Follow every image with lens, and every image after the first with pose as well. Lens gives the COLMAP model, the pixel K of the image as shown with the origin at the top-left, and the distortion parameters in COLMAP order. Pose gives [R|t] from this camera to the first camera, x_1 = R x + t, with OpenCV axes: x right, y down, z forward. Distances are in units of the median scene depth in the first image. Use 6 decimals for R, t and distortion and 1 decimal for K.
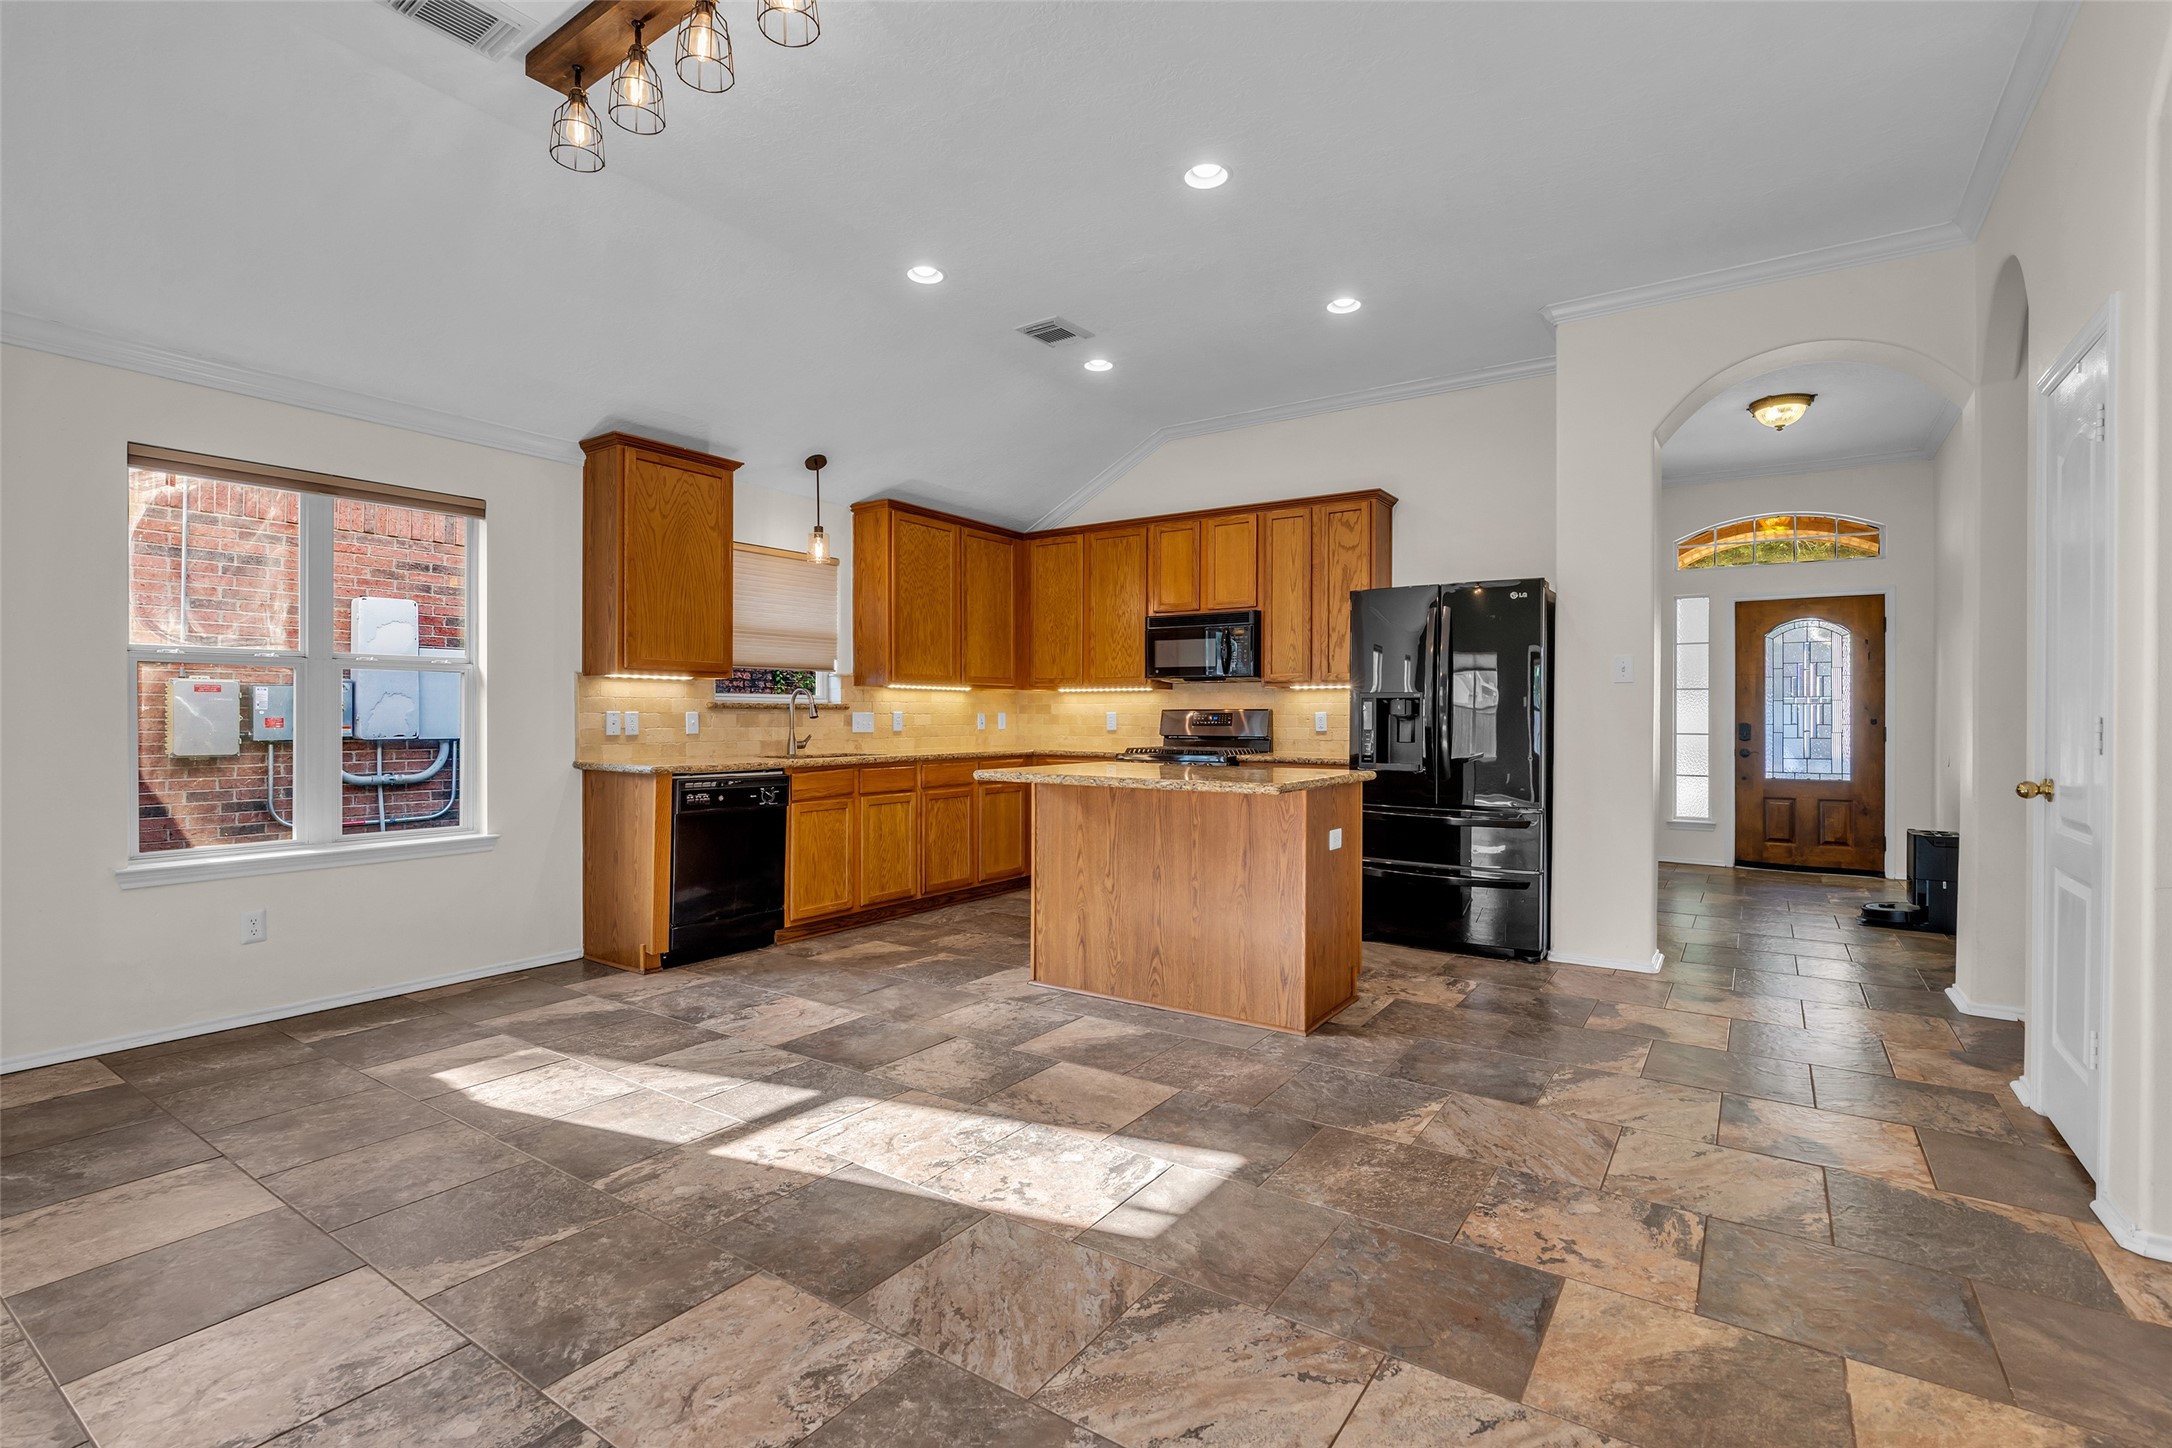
lens RADIAL K [[1004.2, 0, 1084.5], [0, 1004.2, 706.0], [0, 0, 1]] dist [-0.017361, 0.004415]
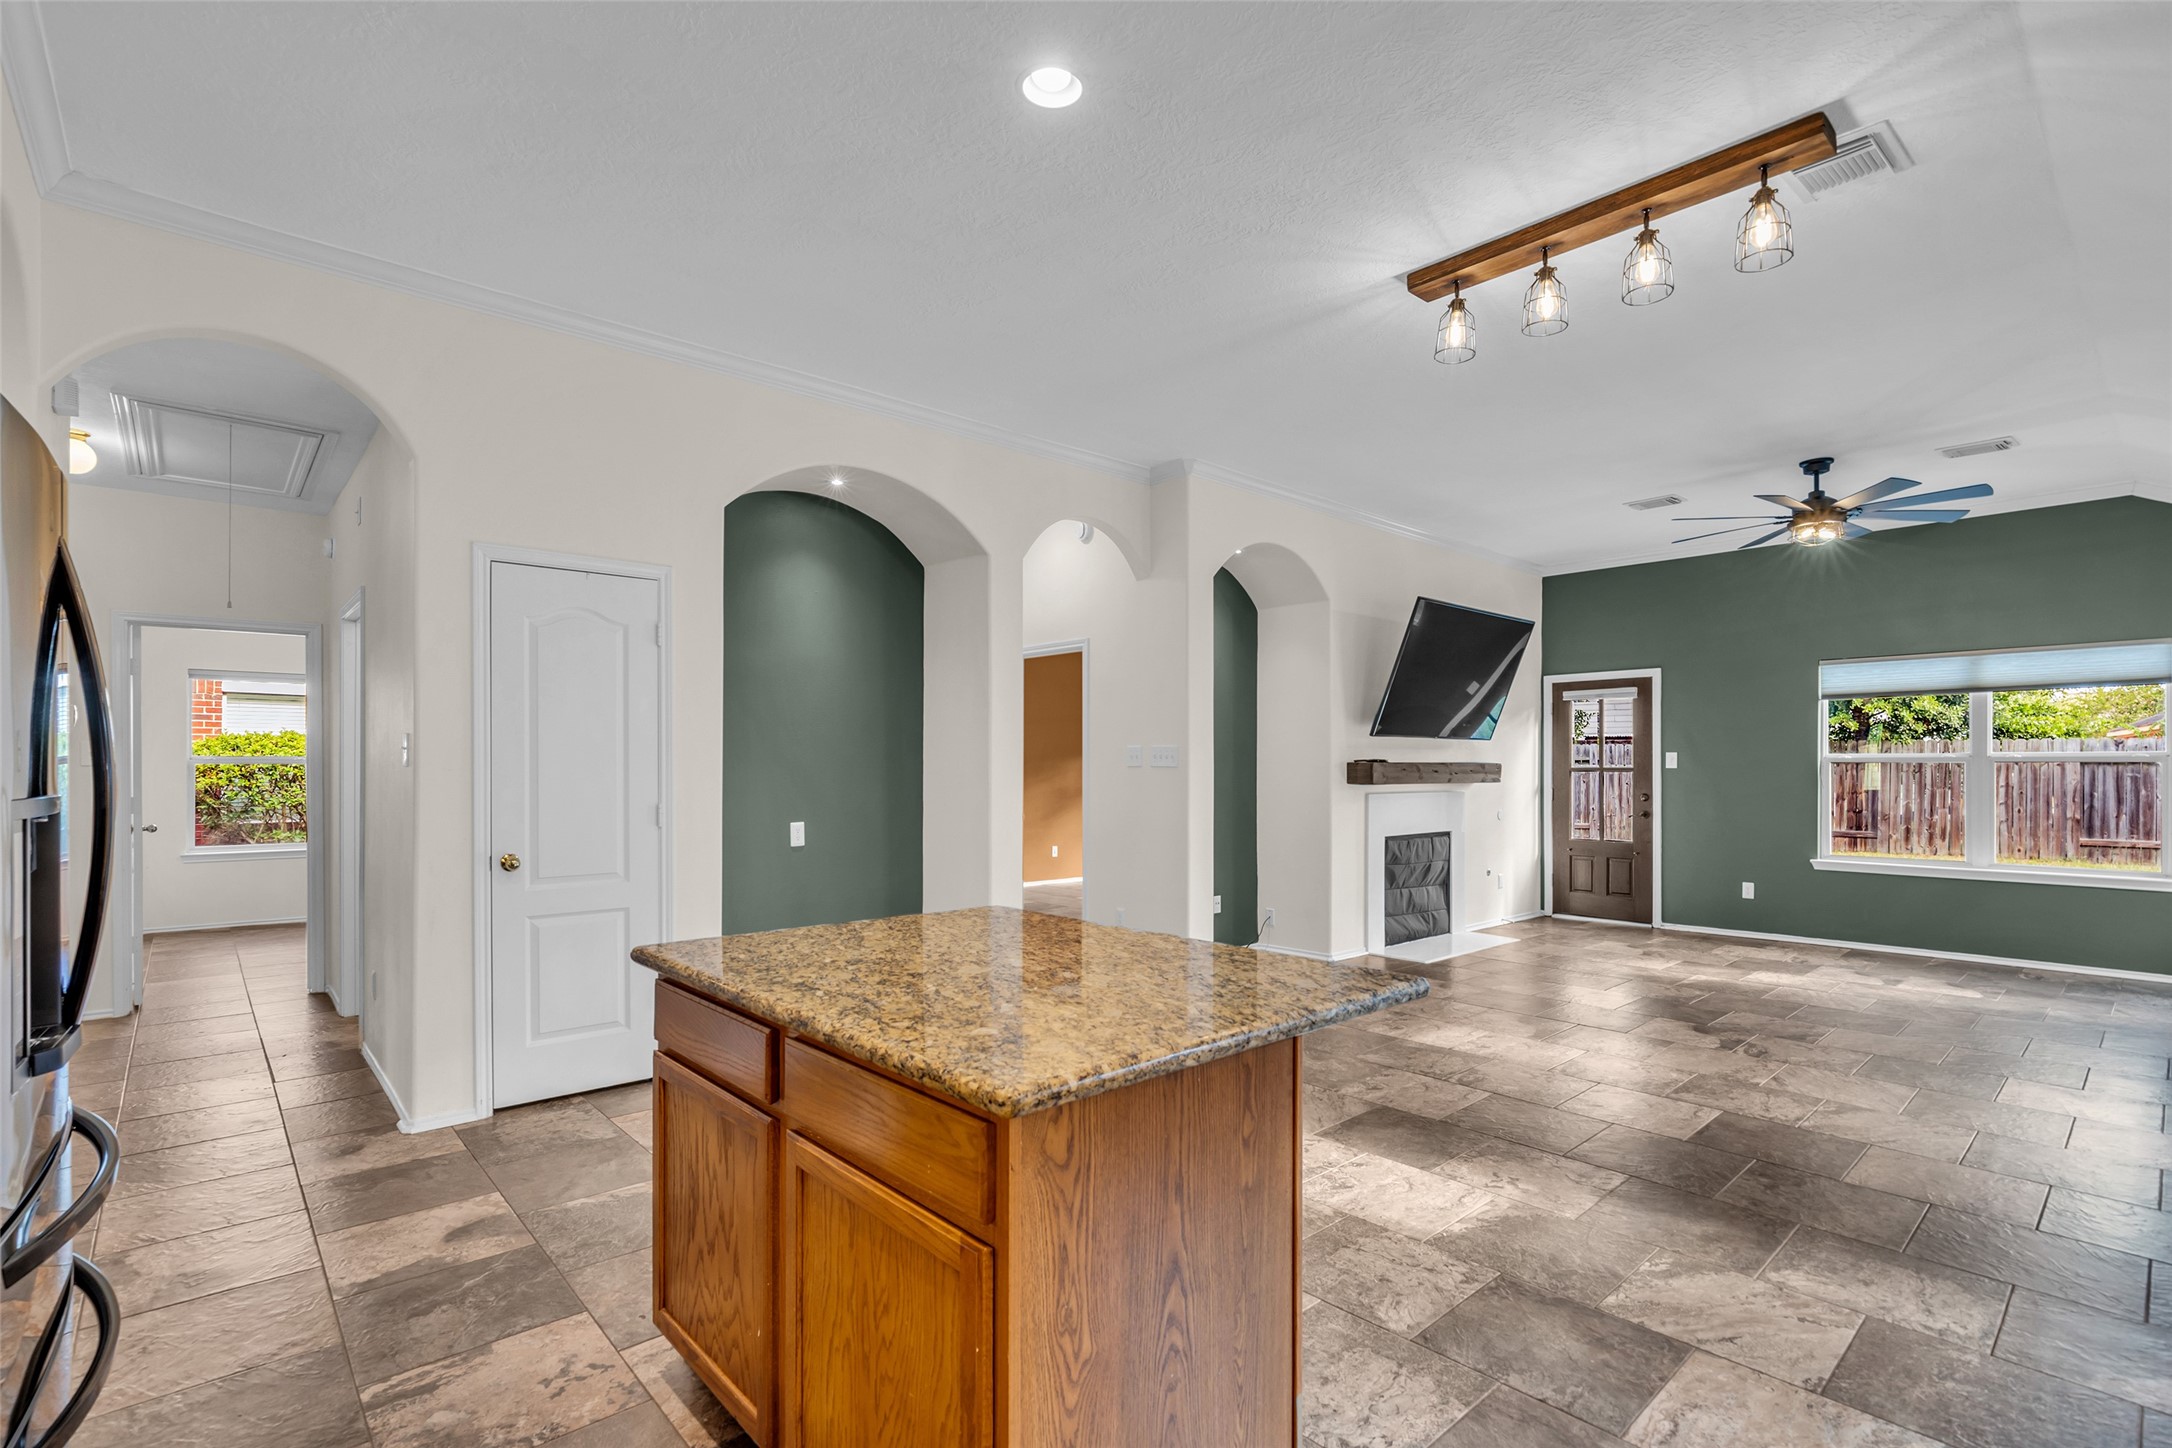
lens RADIAL K [[1014.2, 0, 1093.2], [0, 1014.2, 763.5], [0, 0, 1]] dist [-0.015793, 0.003736]
pose [[-0.973813, -0.005554, 0.227284, -0.053498], [-0.008171, 0.999911, -0.010576, -0.022167], [-0.227205, -0.012156, -0.973771, 1.208238]]
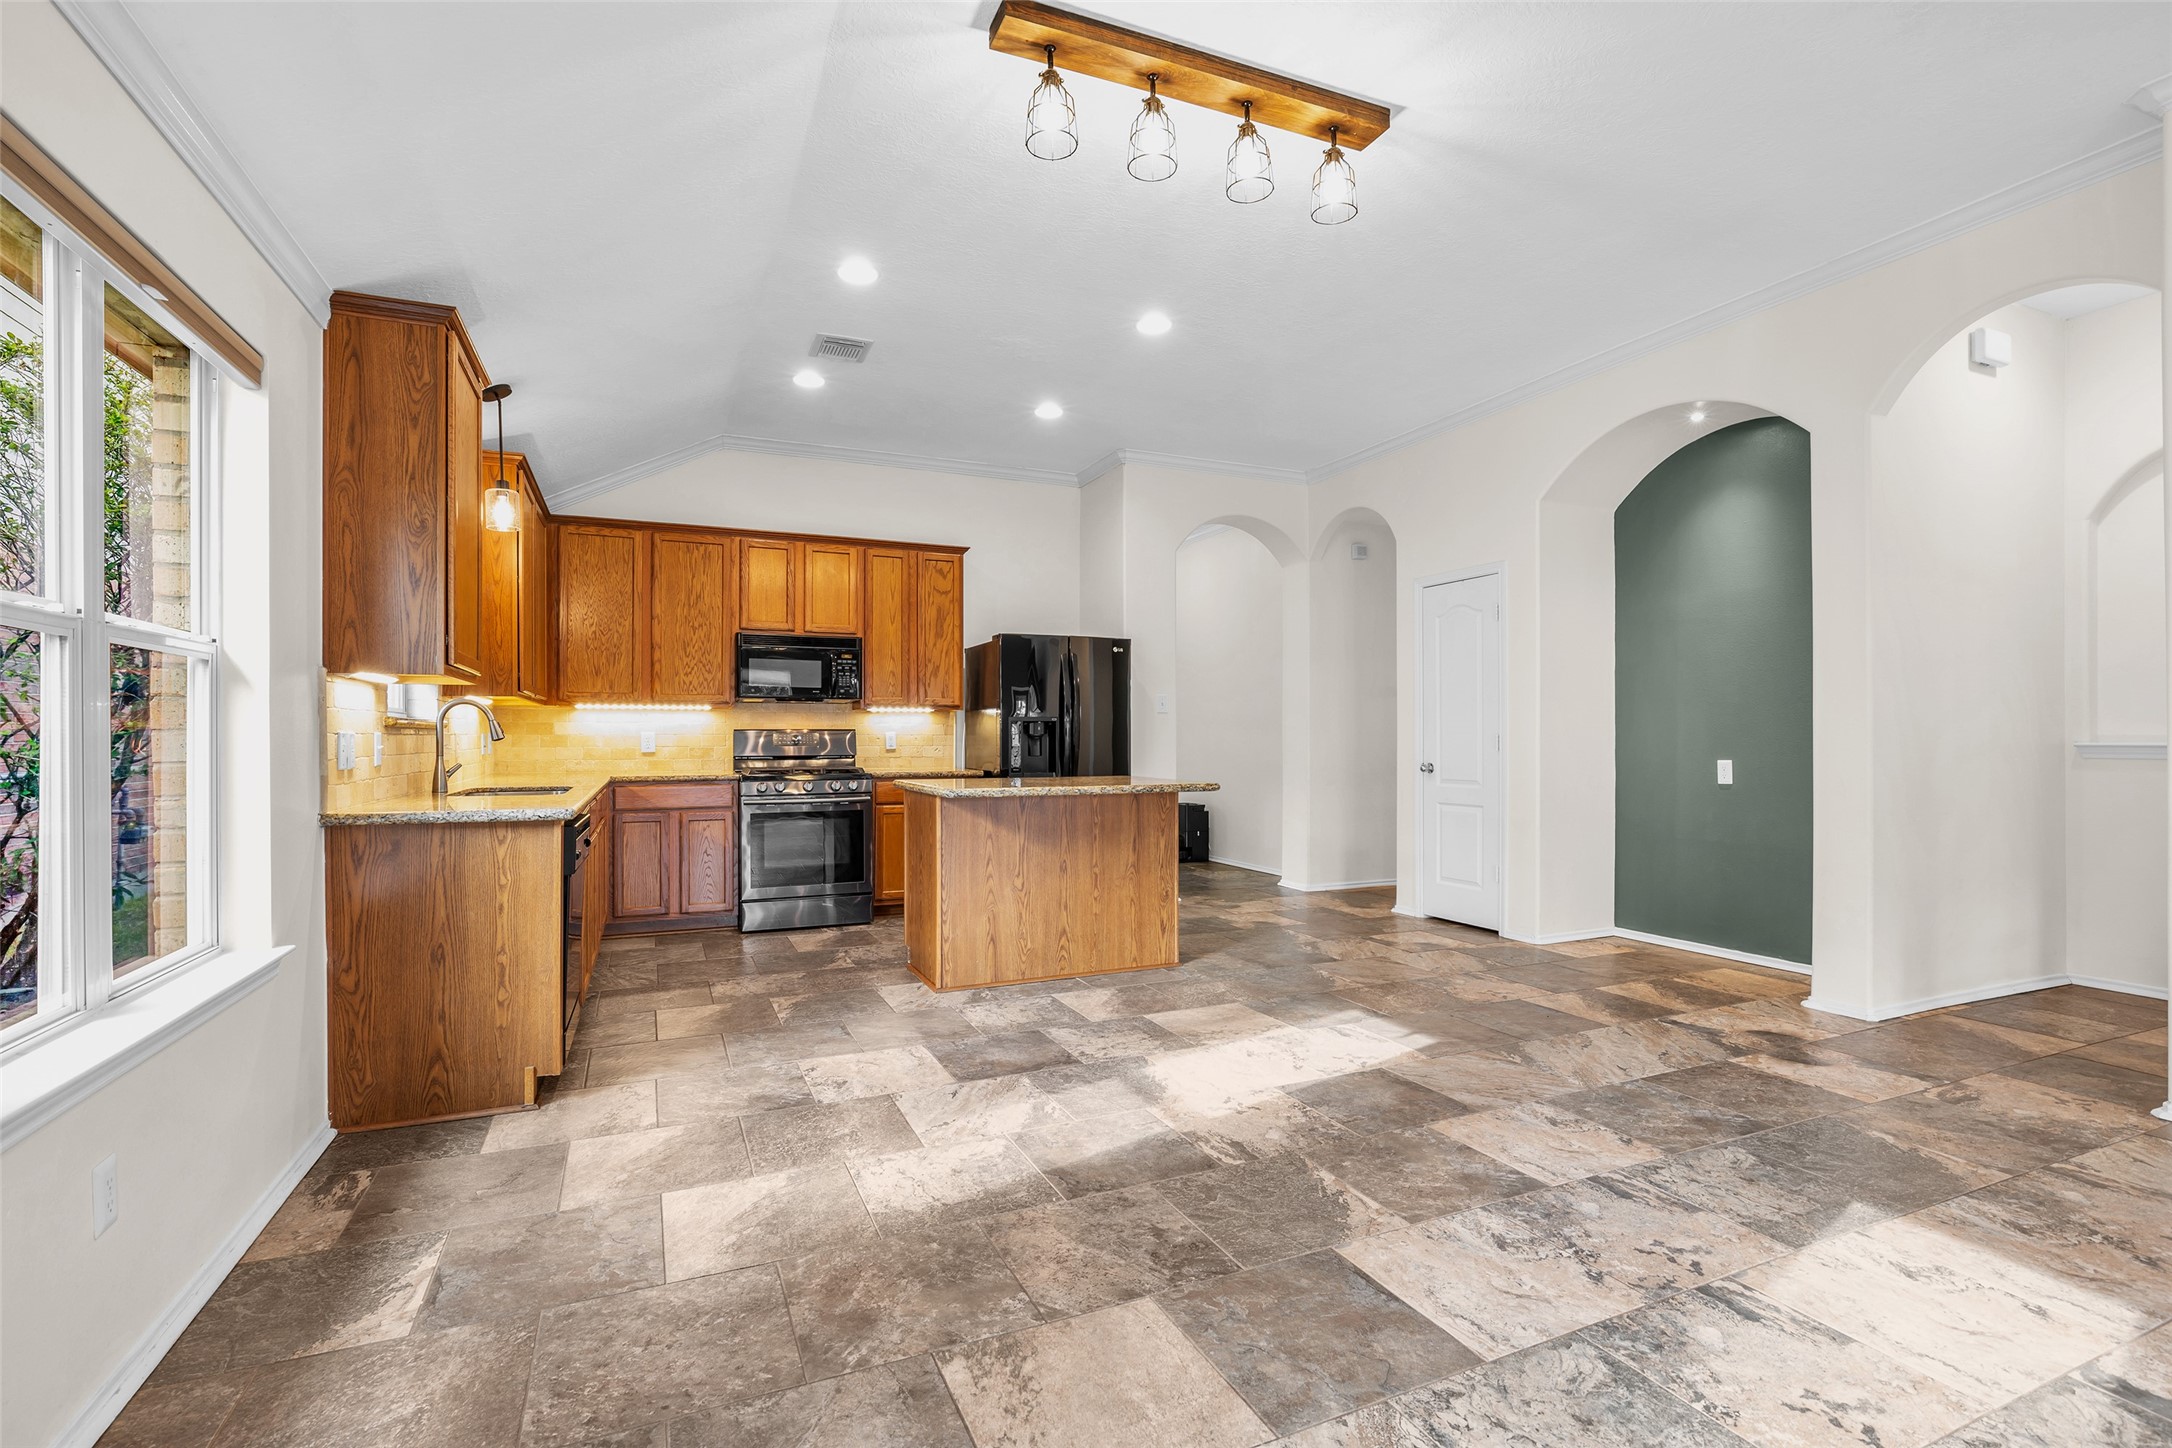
lens RADIAL K [[1002.2, 0, 1091.7], [0, 1002.2, 732.2], [0, 0, 1]] dist [-0.018712, 0.005099]
pose [[0.521885, -0.000157, 0.853016, -0.740026], [-0.005784, 0.999976, 0.003723, 0.000663], [-0.852996, -0.006877, 0.521872, 0.274584]]
